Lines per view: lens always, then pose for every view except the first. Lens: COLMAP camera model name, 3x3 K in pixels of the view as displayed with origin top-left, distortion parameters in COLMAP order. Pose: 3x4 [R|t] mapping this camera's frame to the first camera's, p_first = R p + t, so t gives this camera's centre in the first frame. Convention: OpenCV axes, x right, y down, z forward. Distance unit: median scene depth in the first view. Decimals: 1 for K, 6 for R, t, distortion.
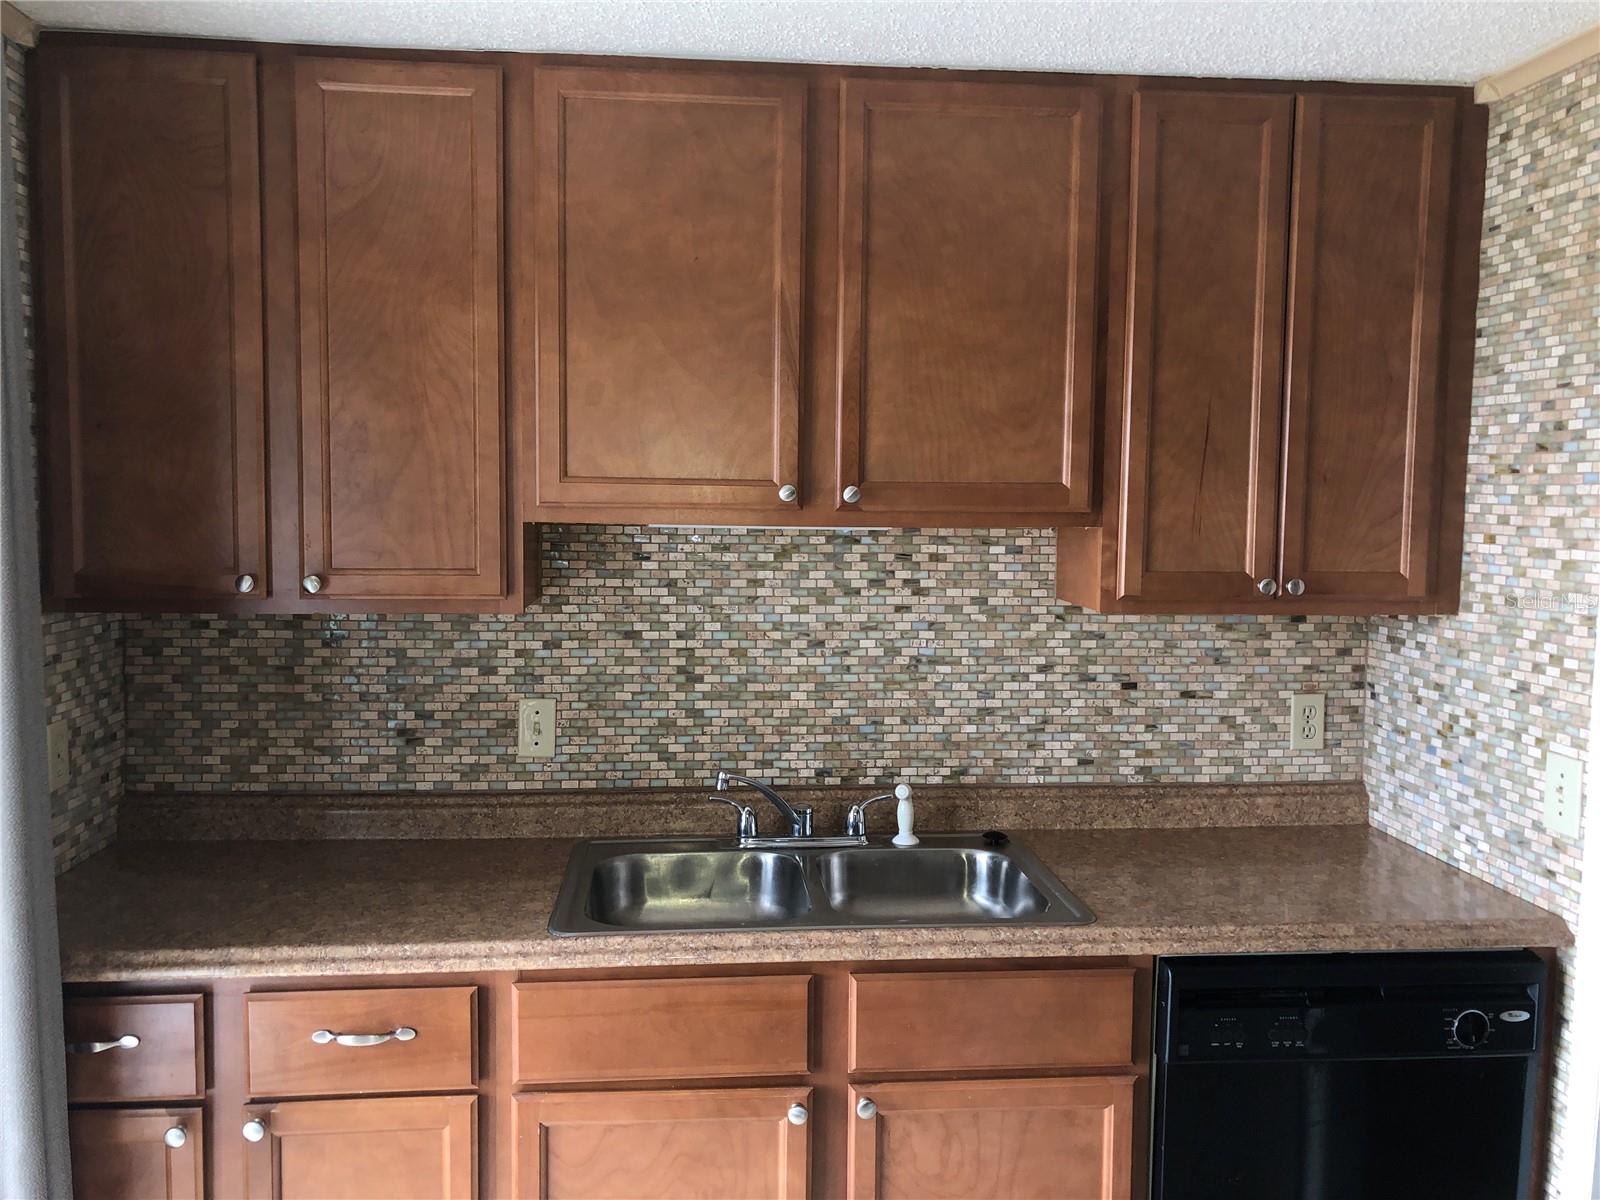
lens RADIAL K [[1337.3, 0, 794.8], [0, 1337.3, 586.7], [0, 0, 1]] dist [0.061108, -0.051759]
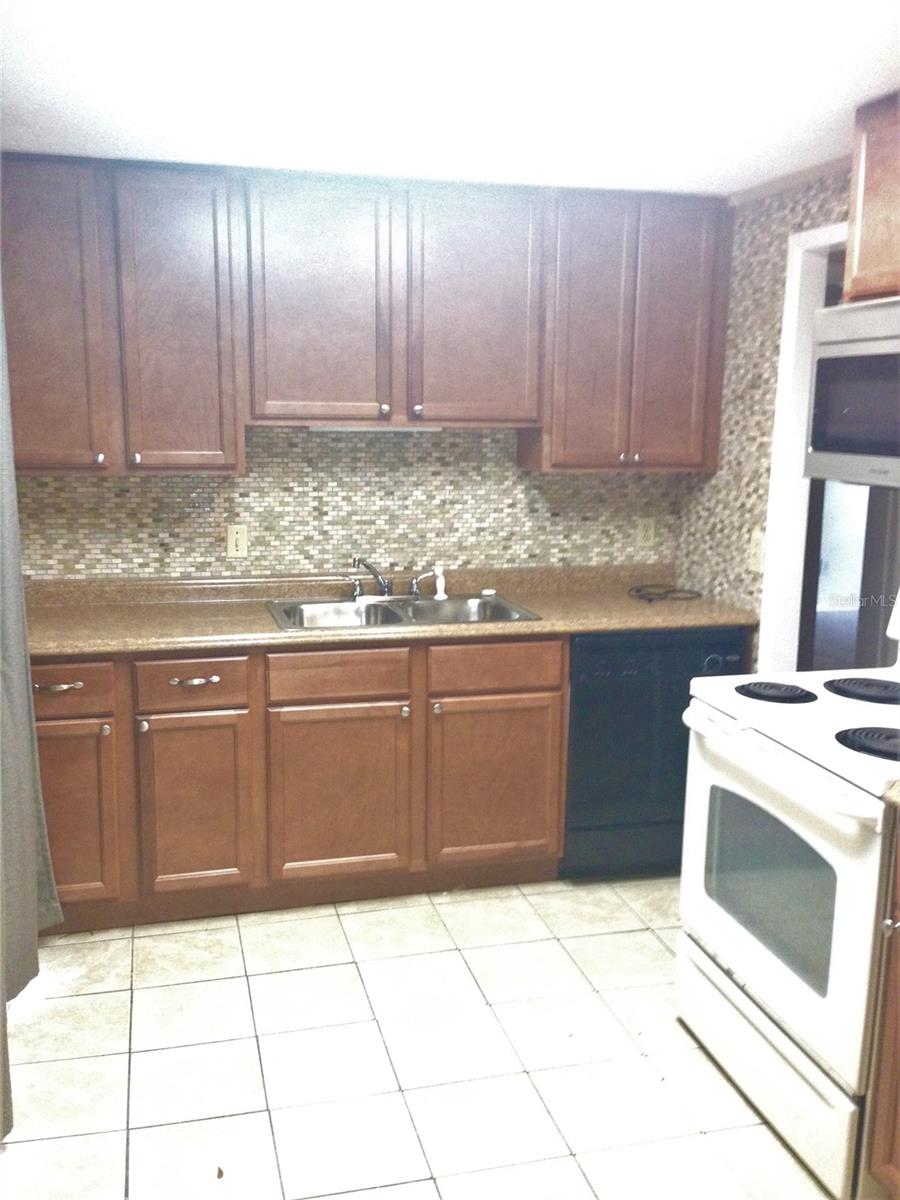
lens RADIAL K [[1111.6, 0, 447.3], [0, 1111.6, 597.0], [0, 0, 1]] dist [0.026884, 0.000000]
pose [[0.985190, -0.028655, 0.169055, -0.167818], [0.011454, 0.994733, 0.101857, 0.030367], [-0.171083, -0.098413, 0.980329, -0.512735]]
